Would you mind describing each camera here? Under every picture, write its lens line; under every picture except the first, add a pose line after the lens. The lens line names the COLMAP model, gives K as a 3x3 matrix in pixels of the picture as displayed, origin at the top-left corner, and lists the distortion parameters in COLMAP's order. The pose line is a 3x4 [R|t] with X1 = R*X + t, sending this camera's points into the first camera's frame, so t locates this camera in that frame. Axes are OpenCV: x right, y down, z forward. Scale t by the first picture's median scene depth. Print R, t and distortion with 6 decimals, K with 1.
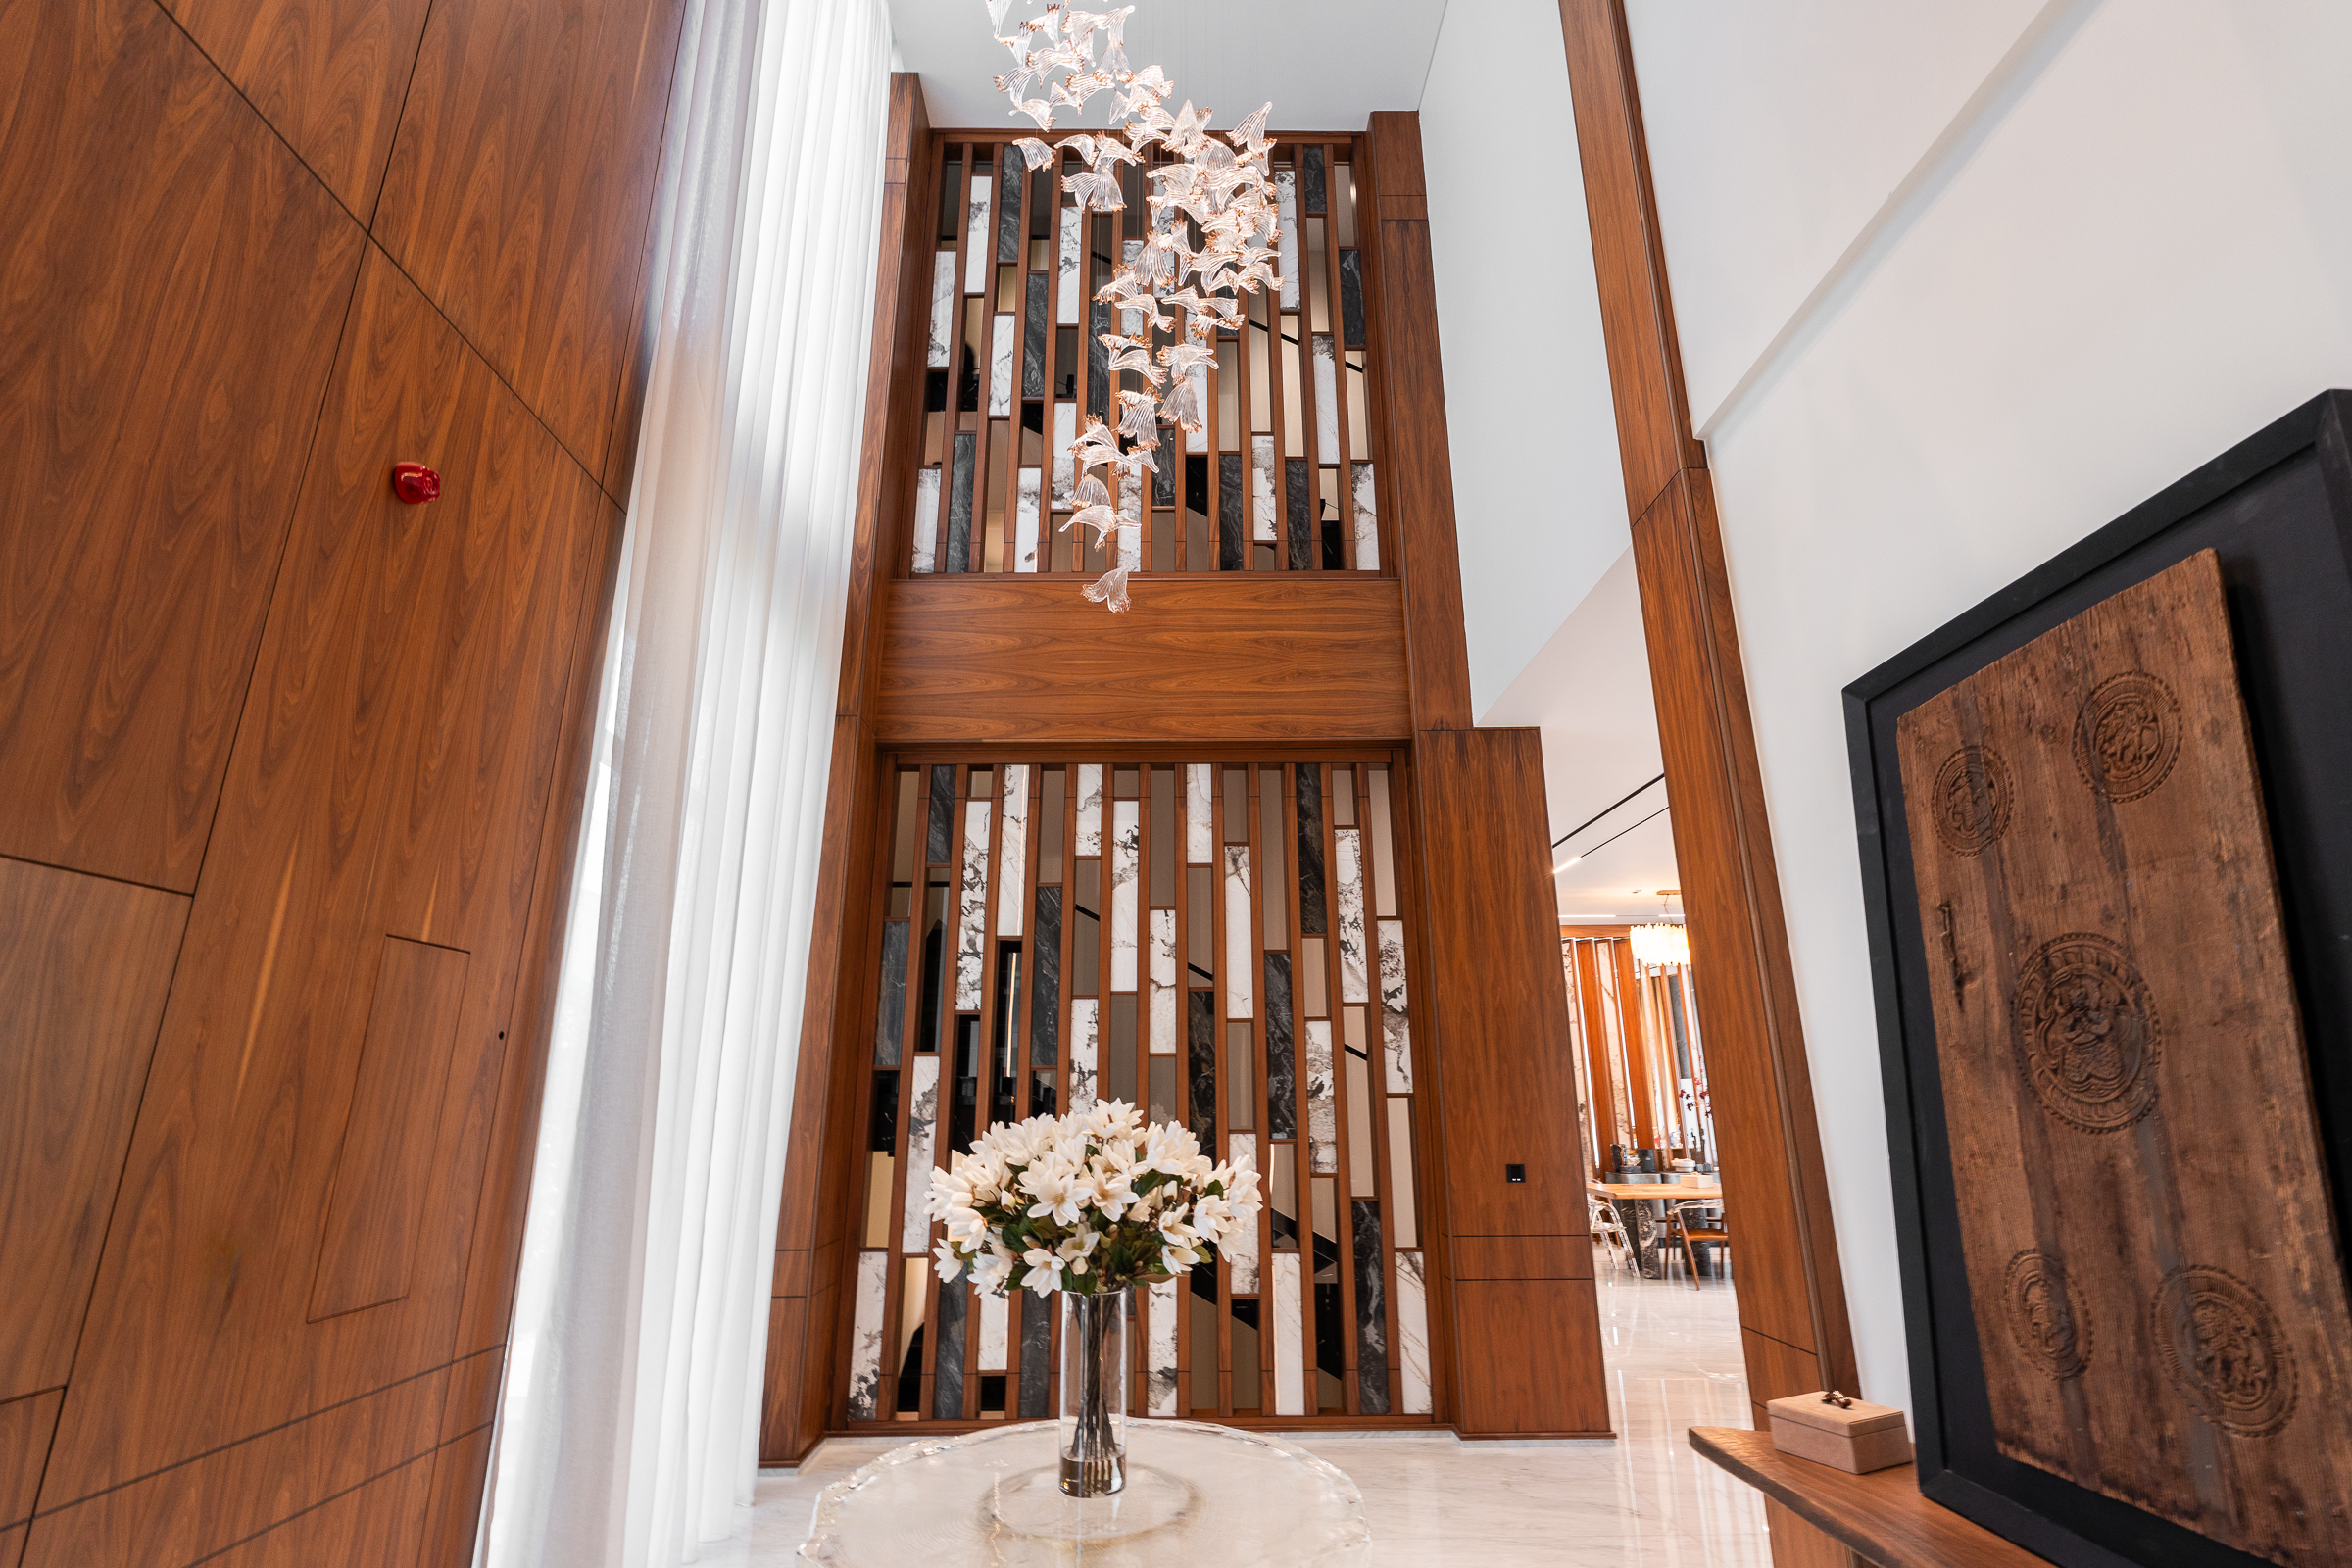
lens RADIAL K [[1084.8, 0, 1217.3], [0, 1084.8, 762.2], [0, 0, 1]] dist [-0.001689, 0.000719]
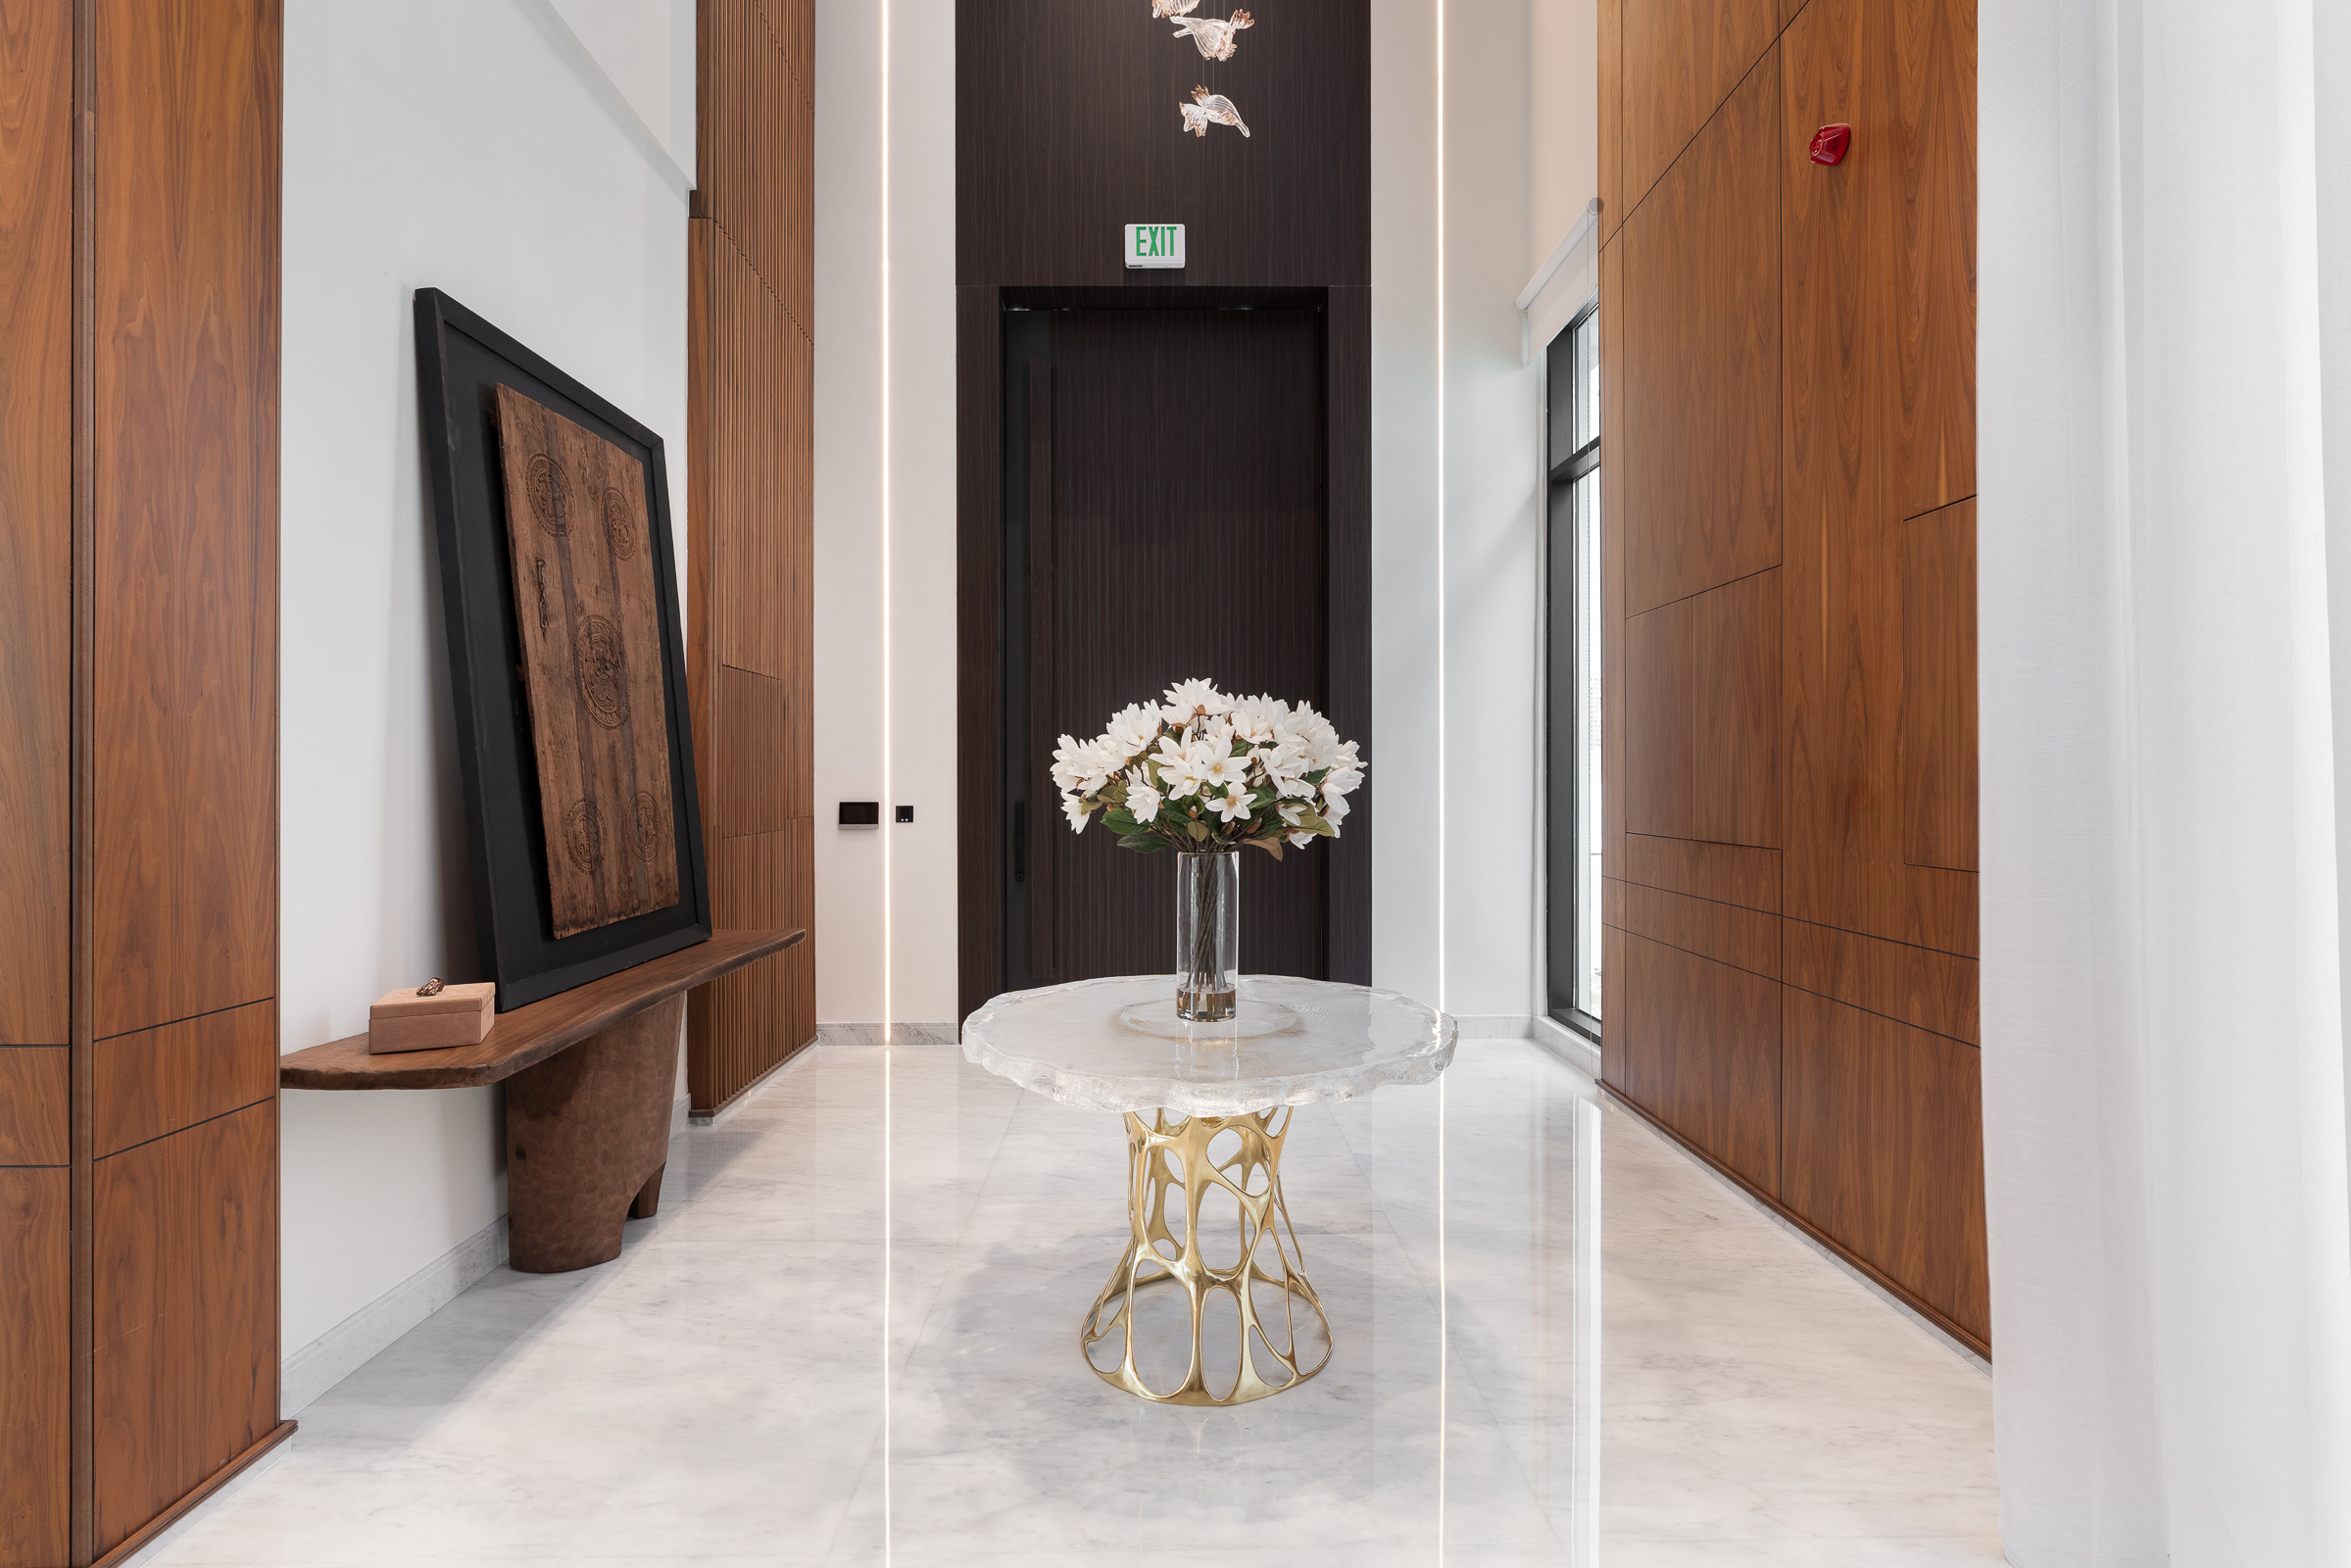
lens RADIAL K [[1049.4, 0, 1224.3], [0, 1049.4, 787.0], [0, 0, 1]] dist [-0.002824, 0.000190]
pose [[-0.999831, 0.014721, -0.011035, -0.125005], [0.017286, 0.957005, -0.289555, 0.759577], [0.006298, -0.289697, -0.957098, 2.104167]]
